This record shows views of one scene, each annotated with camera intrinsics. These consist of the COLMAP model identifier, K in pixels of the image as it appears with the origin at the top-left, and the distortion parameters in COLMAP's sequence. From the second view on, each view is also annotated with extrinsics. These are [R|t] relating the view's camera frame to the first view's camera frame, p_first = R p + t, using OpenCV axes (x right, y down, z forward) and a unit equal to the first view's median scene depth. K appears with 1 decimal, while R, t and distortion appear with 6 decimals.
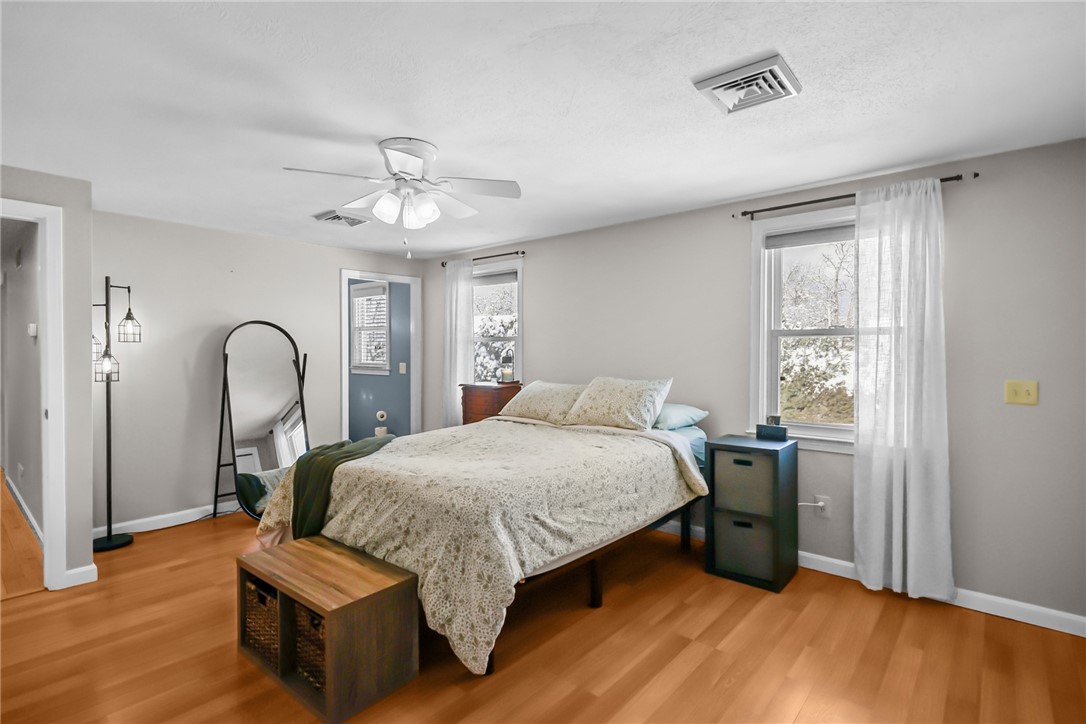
lens RADIAL K [[533.0, 0, 536.6], [0, 533.0, 351.6], [0, 0, 1]] dist [-0.000528, -0.000041]
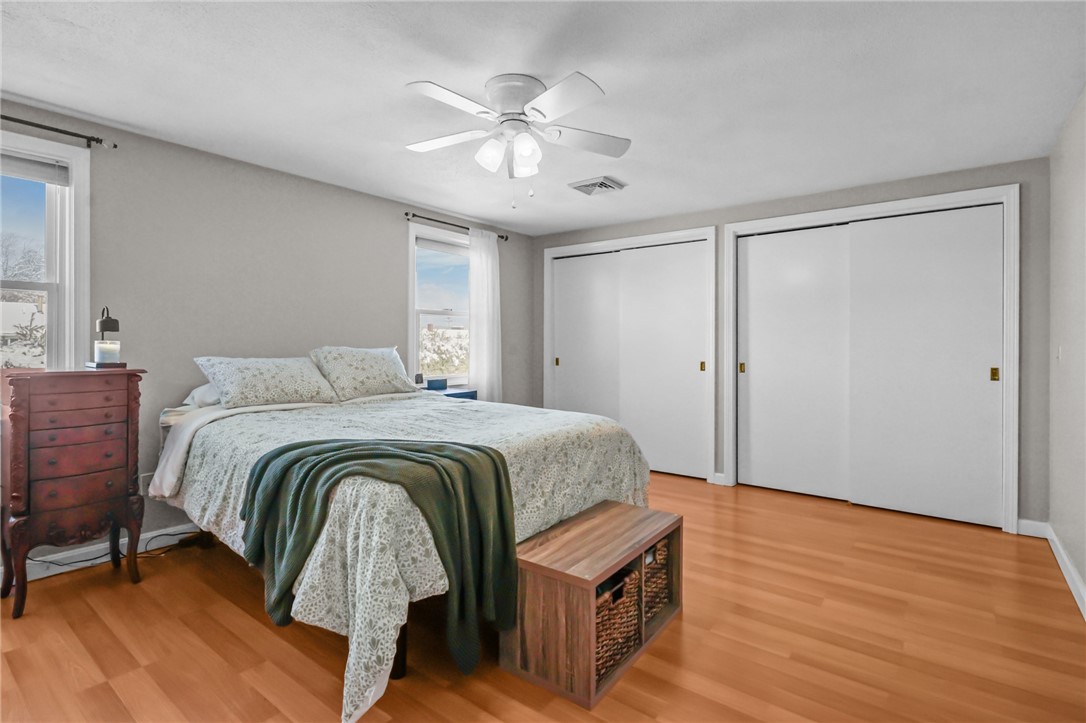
lens RADIAL K [[533.0, 0, 536.6], [0, 533.0, 351.1], [0, 0, 1]] dist [-0.000528, -0.000041]
pose [[-0.060646, -0.011739, 0.998090, -1.220160], [-0.002439, 0.999930, 0.011612, 0.065083], [-0.998156, -0.001730, -0.060671, 1.072617]]
